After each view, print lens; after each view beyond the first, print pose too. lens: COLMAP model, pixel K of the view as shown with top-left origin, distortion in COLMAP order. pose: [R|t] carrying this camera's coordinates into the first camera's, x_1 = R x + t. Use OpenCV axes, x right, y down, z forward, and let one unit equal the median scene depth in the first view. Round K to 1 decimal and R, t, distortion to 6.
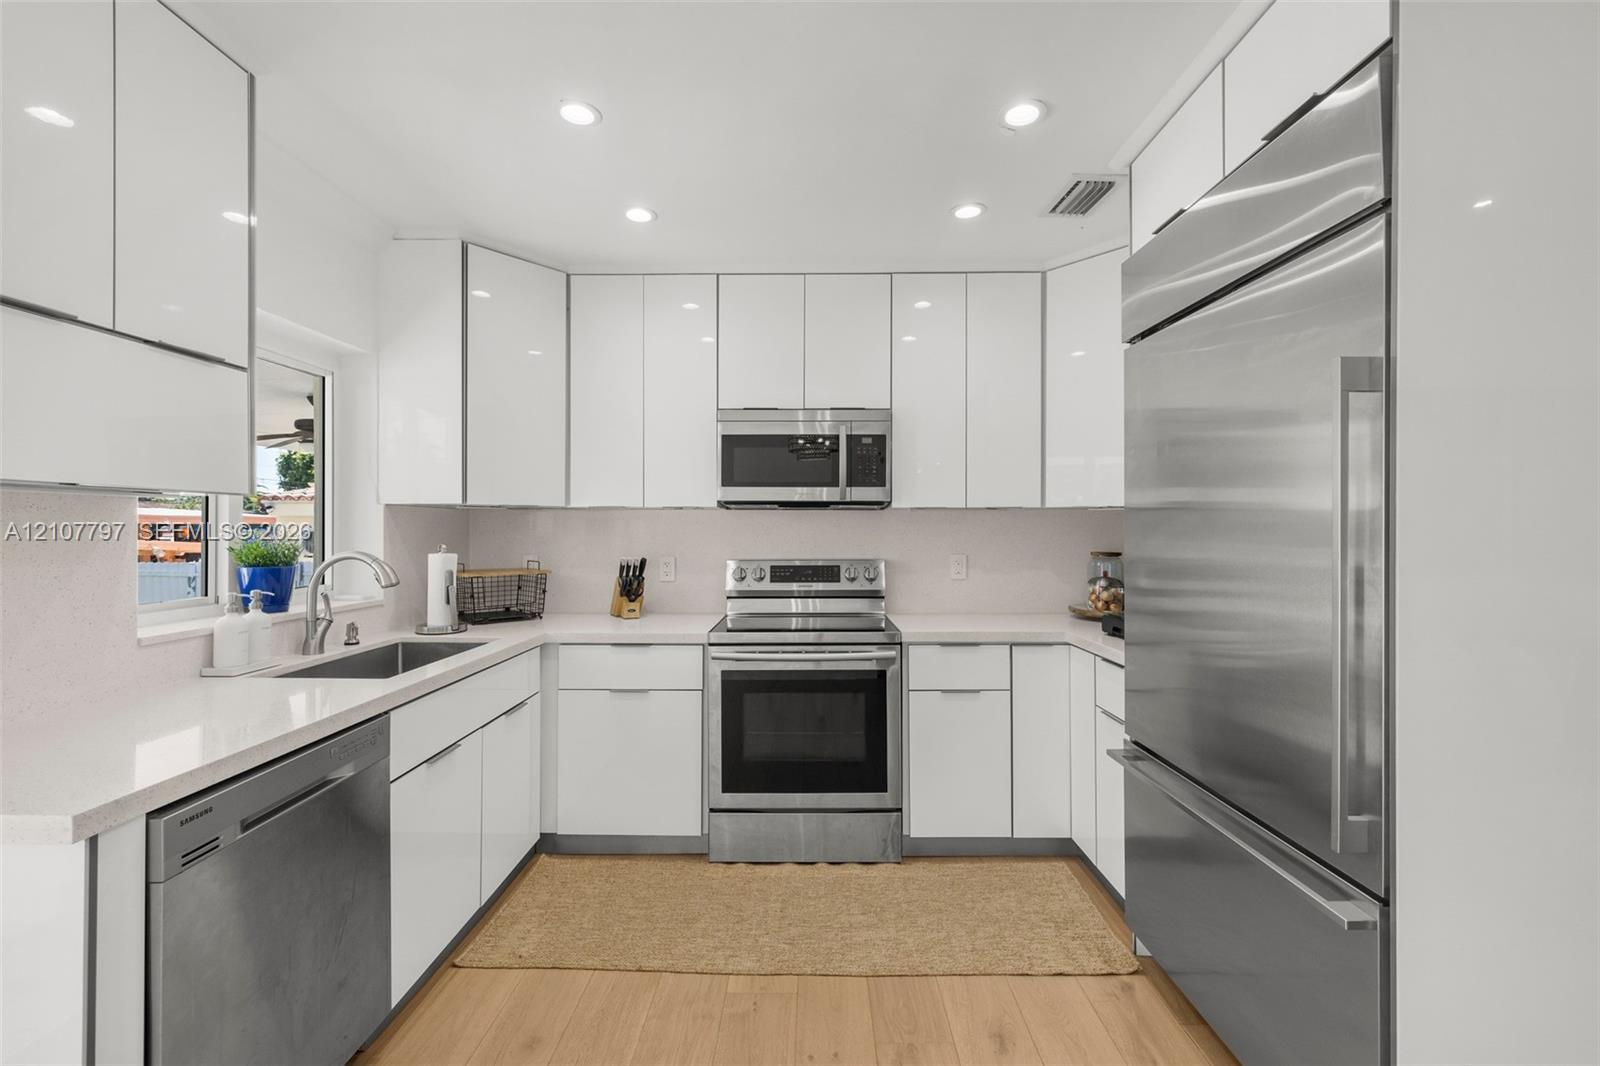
lens RADIAL K [[666.7, 0, 799.5], [0, 666.7, 525.8], [0, 0, 1]] dist [-0.001775, -0.000477]
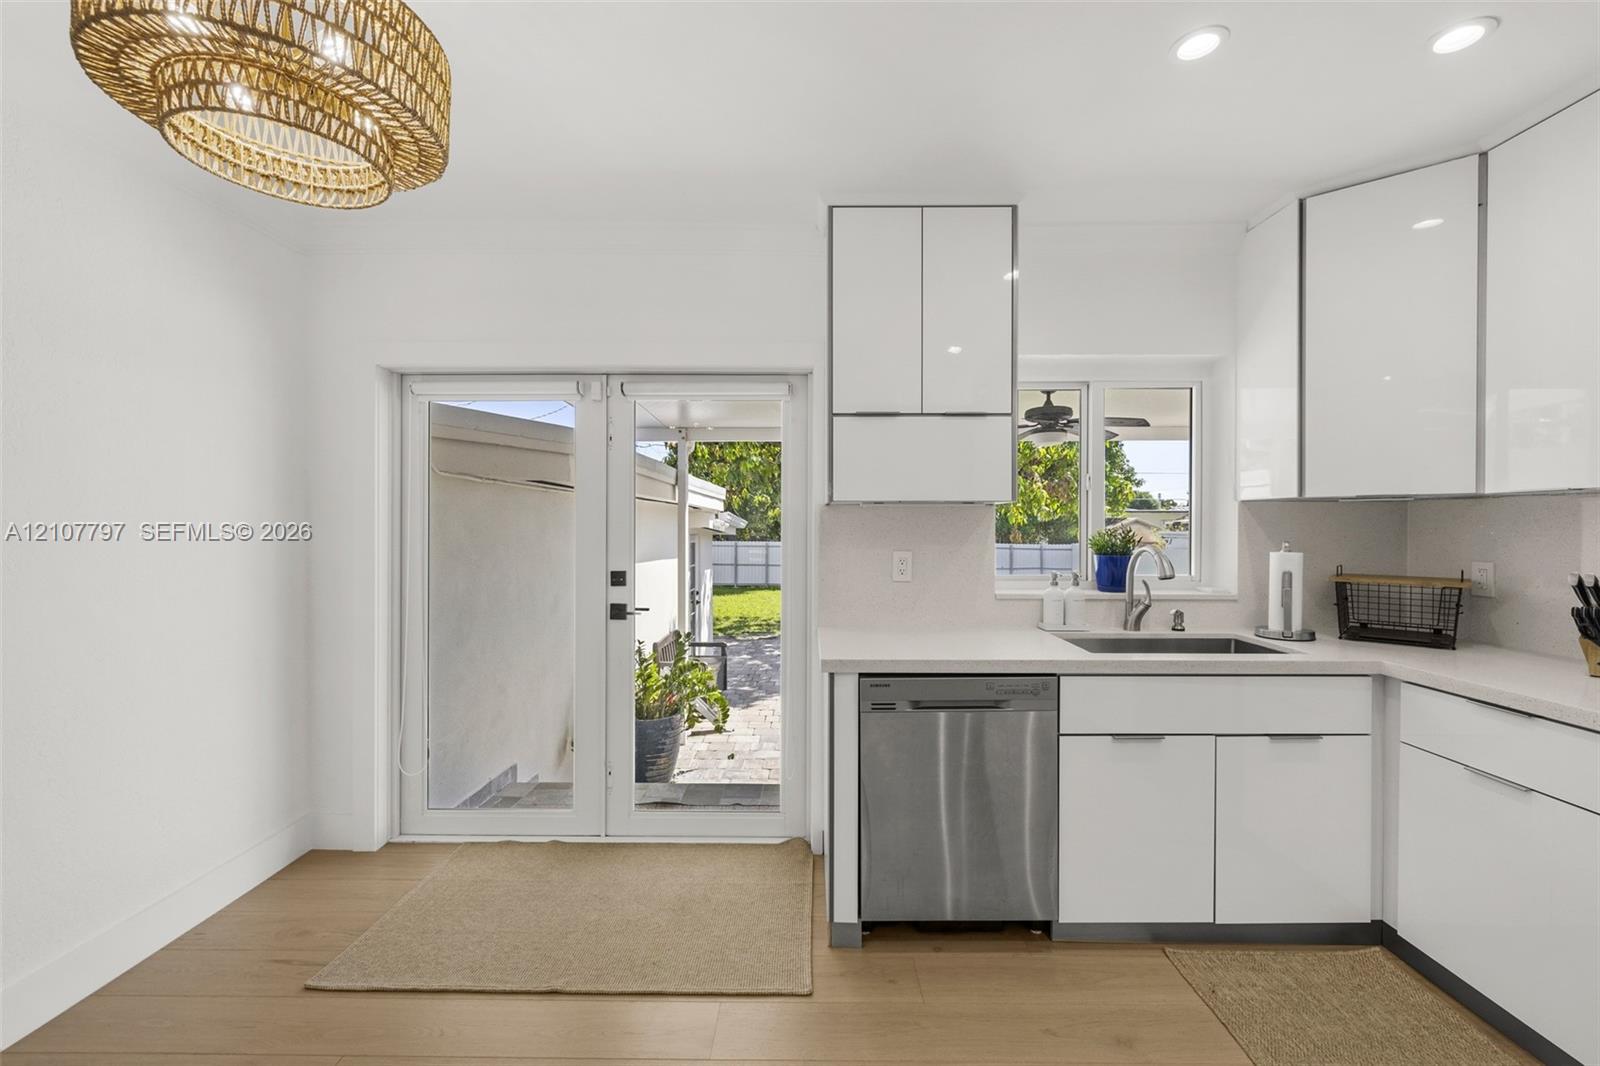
lens RADIAL K [[666.7, 0, 801.9], [0, 666.7, 533.3], [0, 0, 1]] dist [-0.001775, -0.000477]
pose [[0.005994, 0.009853, -0.999933, 0.419613], [0.004310, 0.999942, 0.009879, 0.004320], [0.999973, -0.004369, 0.005951, 0.372336]]
